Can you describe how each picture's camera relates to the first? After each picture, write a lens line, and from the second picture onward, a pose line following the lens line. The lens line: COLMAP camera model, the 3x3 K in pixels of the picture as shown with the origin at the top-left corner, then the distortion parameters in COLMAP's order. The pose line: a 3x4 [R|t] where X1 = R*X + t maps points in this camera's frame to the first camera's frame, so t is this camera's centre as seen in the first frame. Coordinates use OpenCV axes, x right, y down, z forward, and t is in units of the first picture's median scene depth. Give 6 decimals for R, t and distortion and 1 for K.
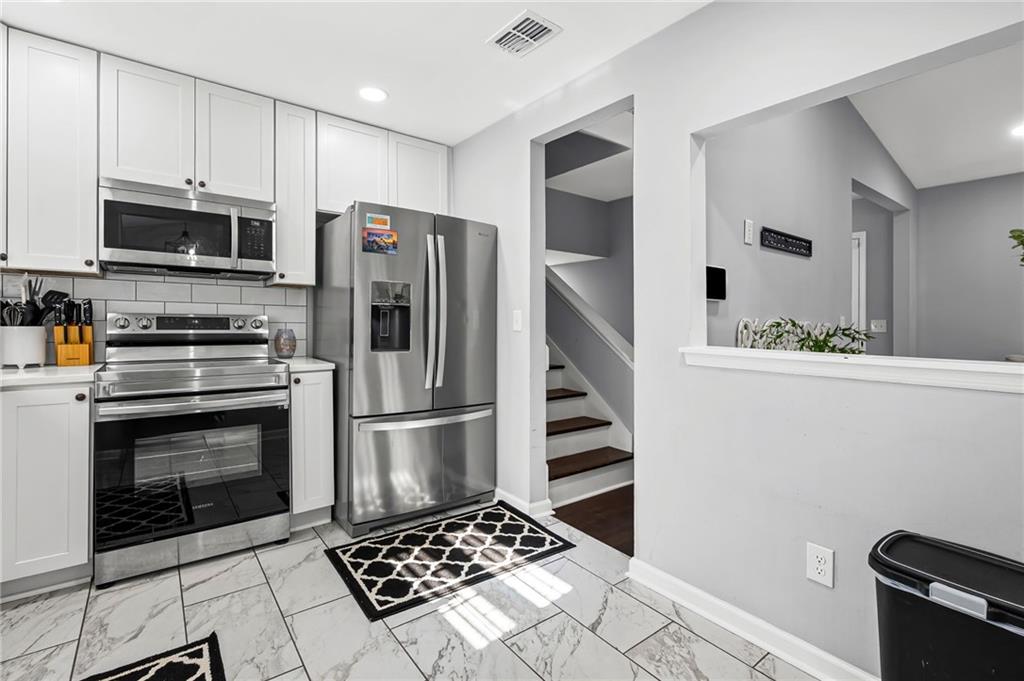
lens RADIAL K [[476.6, 0, 518.0], [0, 476.6, 314.8], [0, 0, 1]] dist [-0.003472, 0.000550]
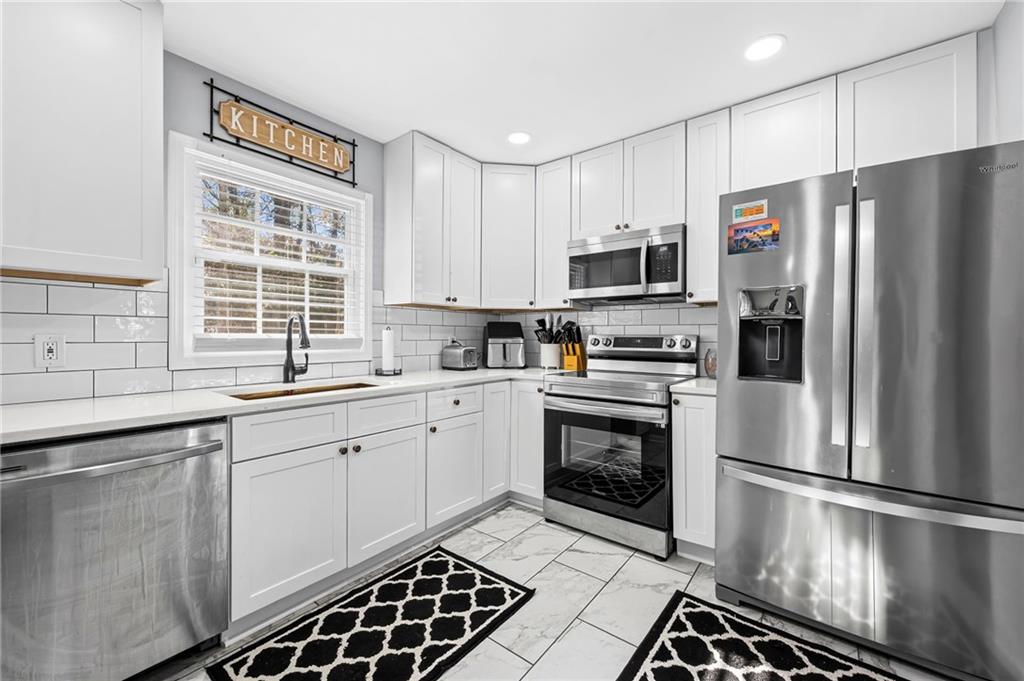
lens RADIAL K [[411.1, 0, 509.5], [0, 411.1, 339.2], [0, 0, 1]] dist [-0.001731, 0.000121]
pose [[0.226719, -0.003363, -0.973954, 0.287544], [0.011797, 0.999930, -0.000706, 0.007366], [0.973889, -0.011329, 0.226743, 0.500960]]
